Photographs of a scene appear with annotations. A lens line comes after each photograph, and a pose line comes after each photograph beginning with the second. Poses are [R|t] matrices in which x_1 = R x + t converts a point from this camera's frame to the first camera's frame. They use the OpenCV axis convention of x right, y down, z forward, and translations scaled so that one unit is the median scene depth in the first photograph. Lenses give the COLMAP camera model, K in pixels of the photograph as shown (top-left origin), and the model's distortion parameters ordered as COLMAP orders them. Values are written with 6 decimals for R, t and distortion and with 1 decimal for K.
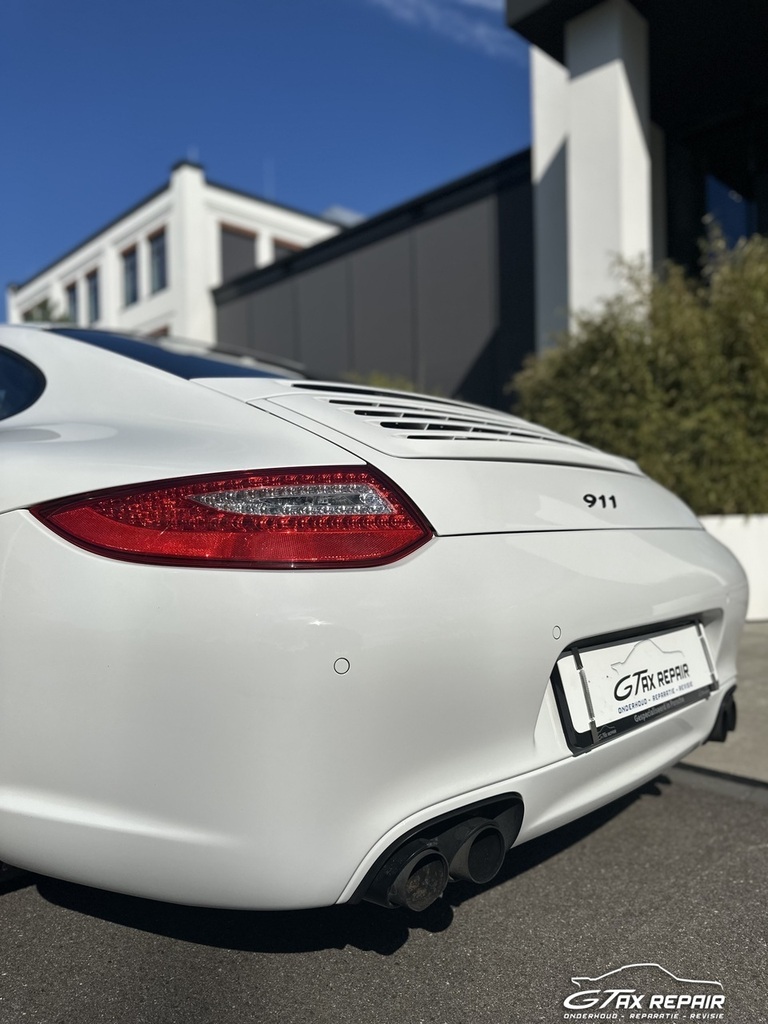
lens RADIAL K [[738.3, 0, 383.6], [0, 738.3, 513.2], [0, 0, 1]] dist [0.037538, -0.051002]
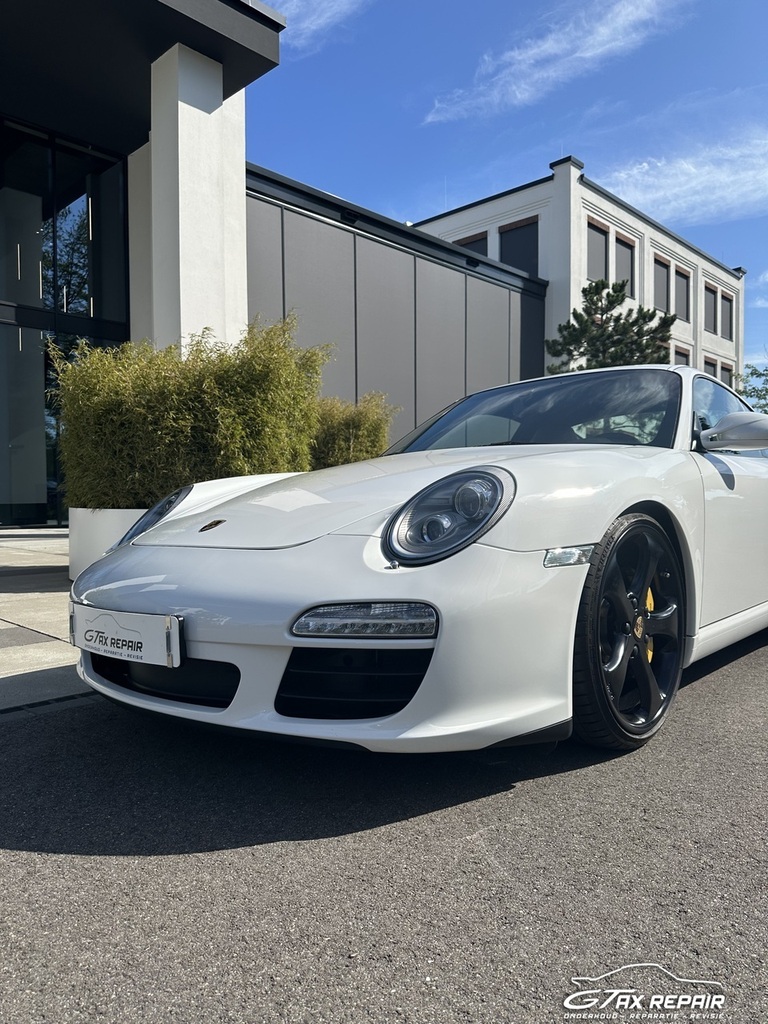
lens RADIAL K [[738.3, 0, 376.0], [0, 738.3, 507.1], [0, 0, 1]] dist [0.037538, -0.051002]
pose [[-0.073269, 0.007714, 0.997282, -3.325824], [0.011235, 0.999913, -0.006909, 0.060132], [-0.997249, 0.010699, -0.073349, 2.910591]]
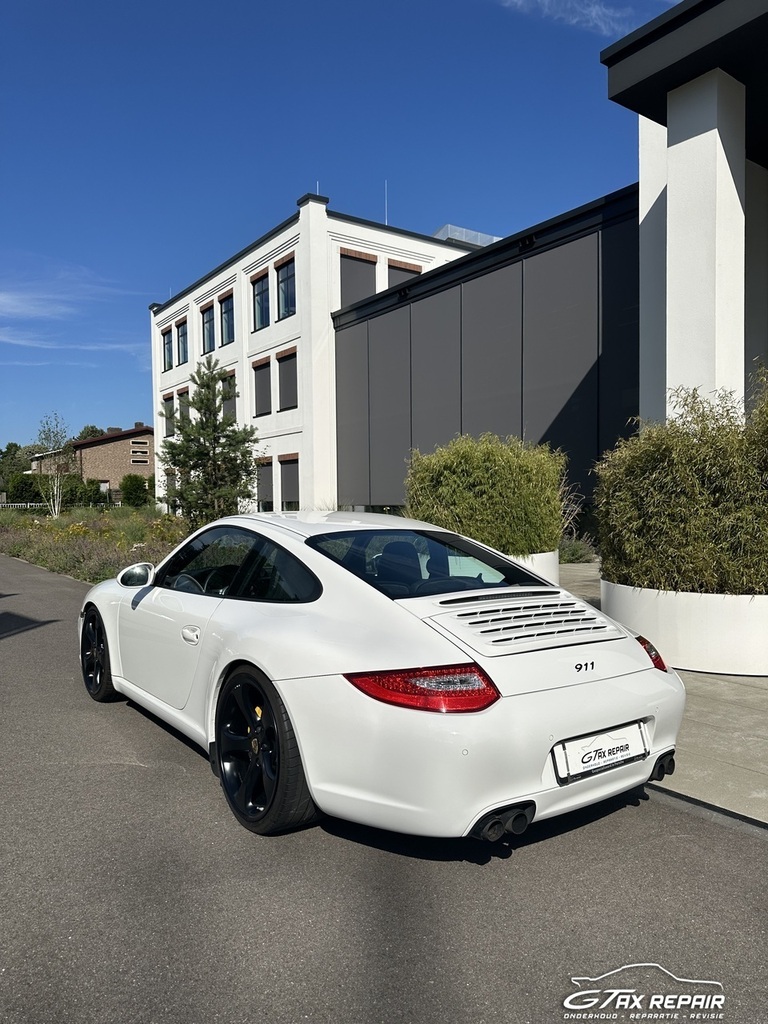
lens RADIAL K [[738.3, 0, 378.9], [0, 738.3, 515.8], [0, 0, 1]] dist [0.037538, -0.051002]
pose [[0.988371, 0.011496, -0.151625, 0.024058], [-0.008767, 0.999788, 0.018654, -0.461776], [0.151807, -0.017108, 0.988262, -1.134293]]
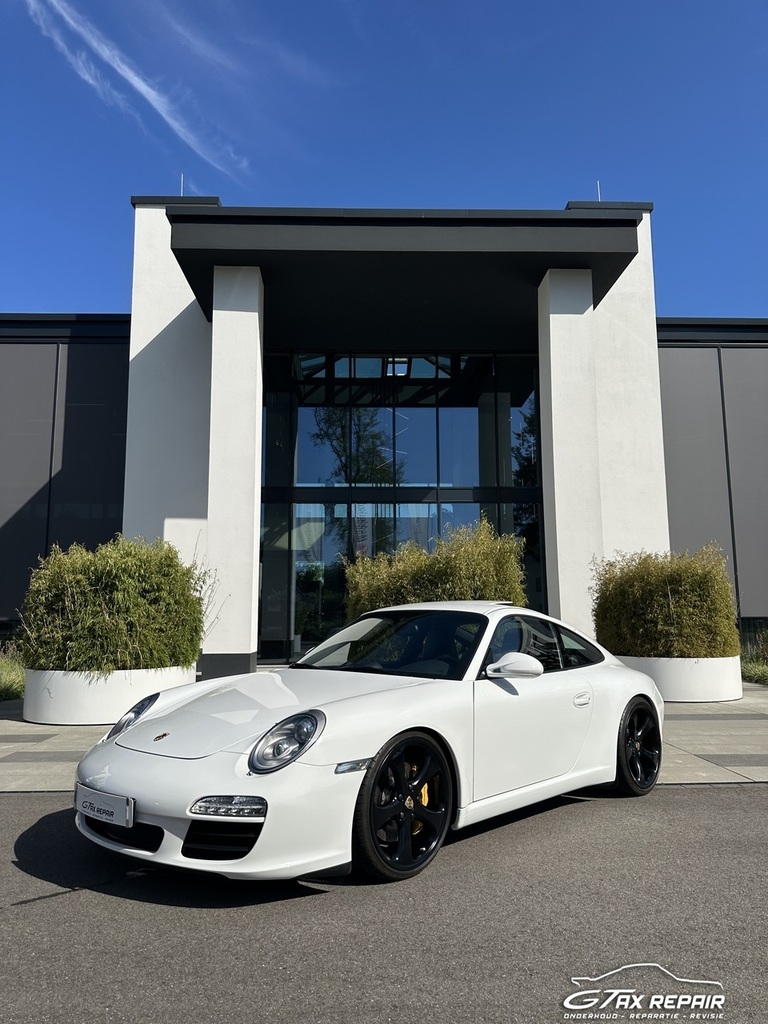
lens RADIAL K [[738.3, 0, 377.7], [0, 738.3, 517.1], [0, 0, 1]] dist [0.037538, -0.051002]
pose [[0.658826, 0.118697, 0.742872, -3.596202], [-0.004492, 0.988077, -0.153892, -0.284111], [-0.752282, 0.098051, 0.651505, -0.044139]]
